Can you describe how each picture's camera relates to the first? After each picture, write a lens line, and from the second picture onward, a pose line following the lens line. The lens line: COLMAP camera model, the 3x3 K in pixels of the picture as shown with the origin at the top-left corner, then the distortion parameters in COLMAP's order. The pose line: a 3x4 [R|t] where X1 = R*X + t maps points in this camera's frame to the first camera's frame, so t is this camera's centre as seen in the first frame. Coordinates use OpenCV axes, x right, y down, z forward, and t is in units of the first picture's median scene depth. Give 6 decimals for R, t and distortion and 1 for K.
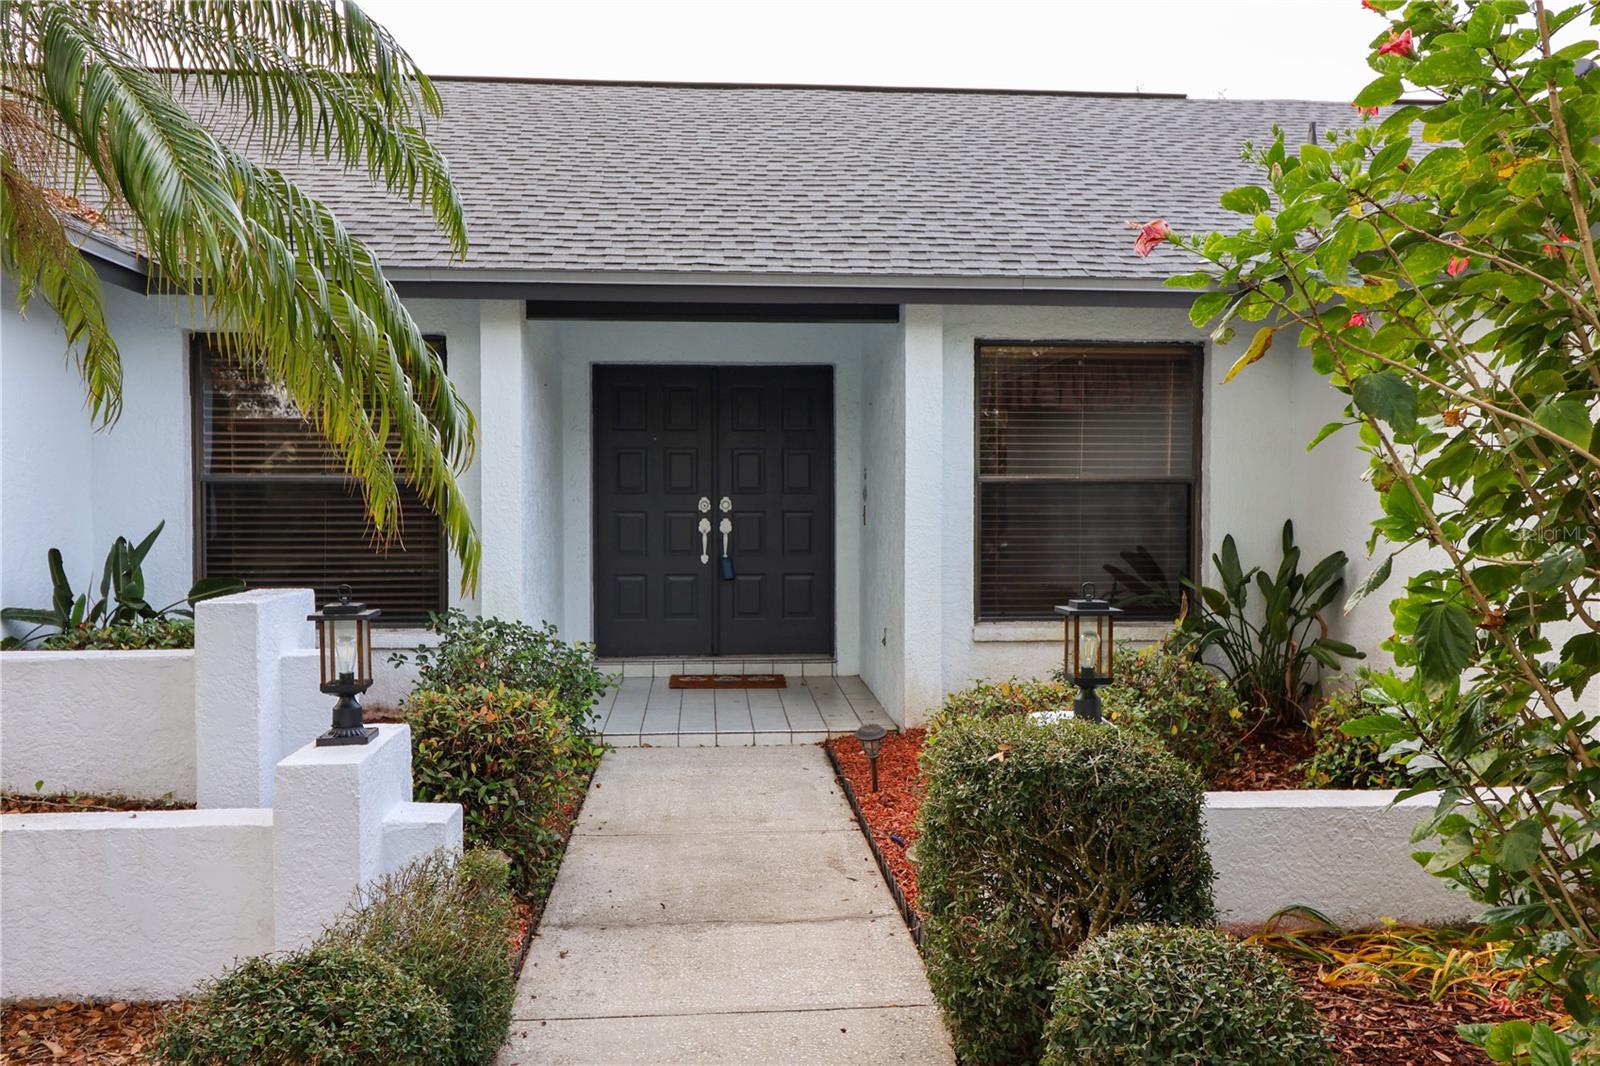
lens RADIAL K [[1301.6, 0, 806.6], [0, 1301.6, 528.2], [0, 0, 1]] dist [0.049950, 0.000555]
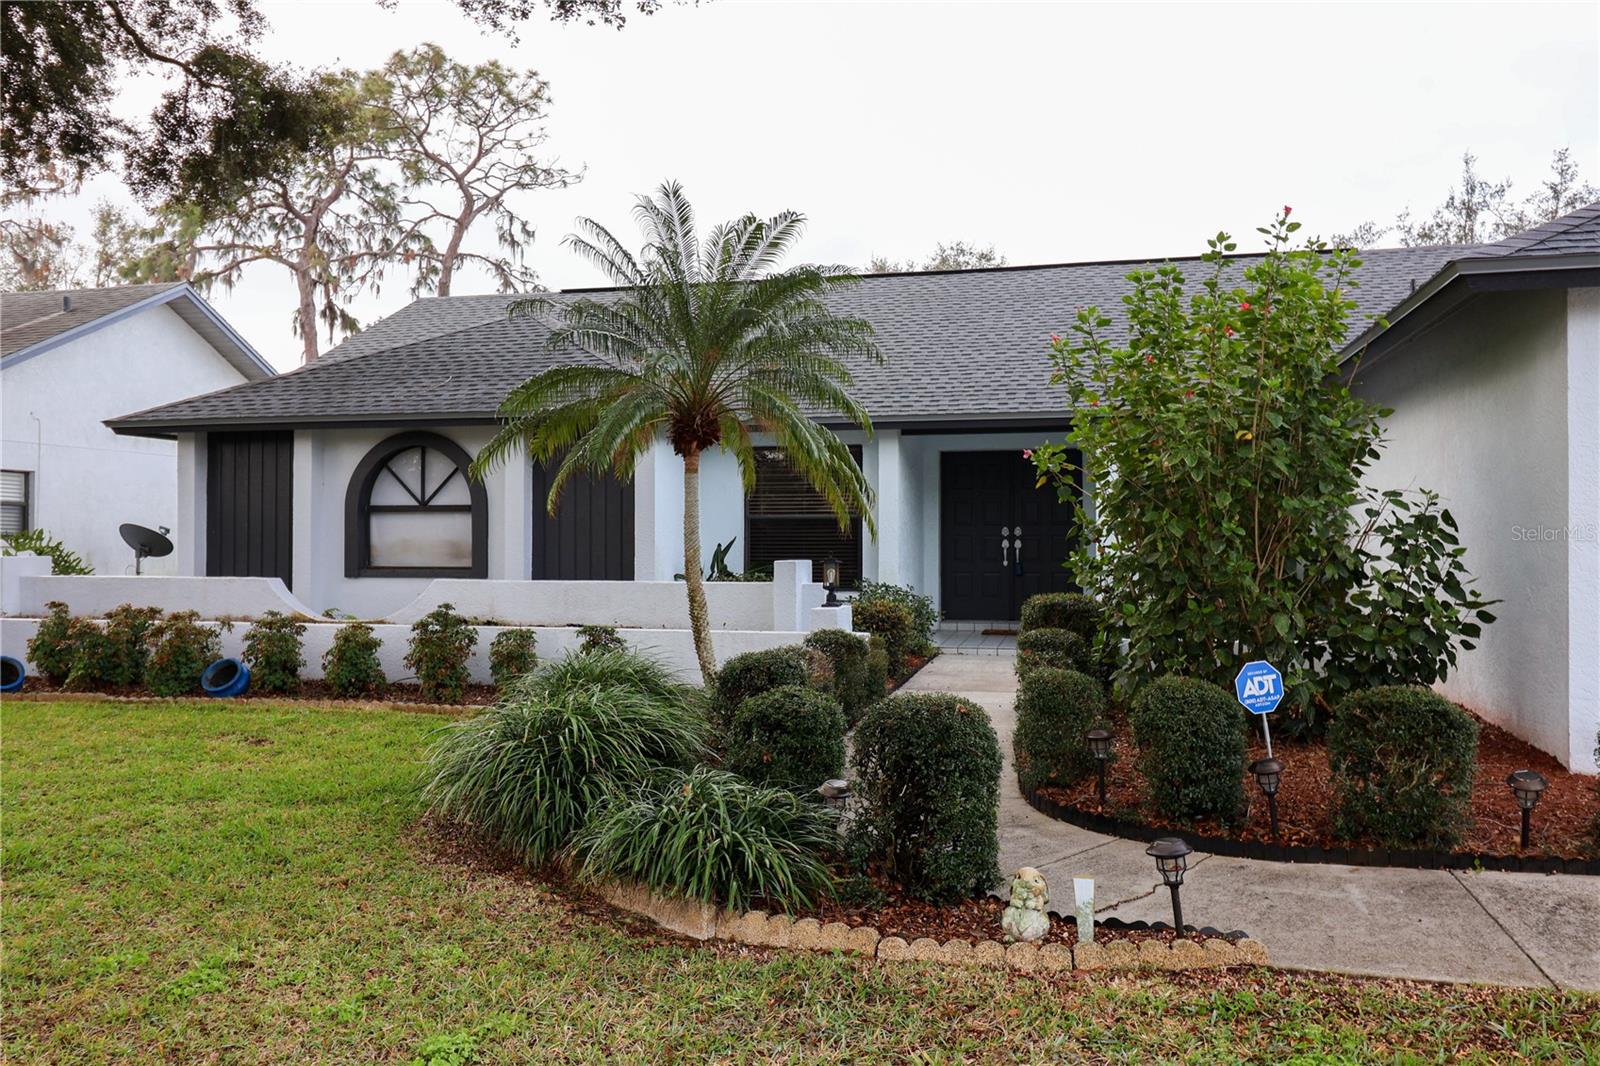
lens RADIAL K [[1301.6, 0, 801.7], [0, 1301.6, 532.4], [0, 0, 1]] dist [0.049950, 0.000555]
pose [[0.953964, -0.000918, -0.299921, 0.219037], [-0.007693, 0.999591, -0.027527, 0.039514], [0.299823, 0.028567, 0.953567, -0.865850]]
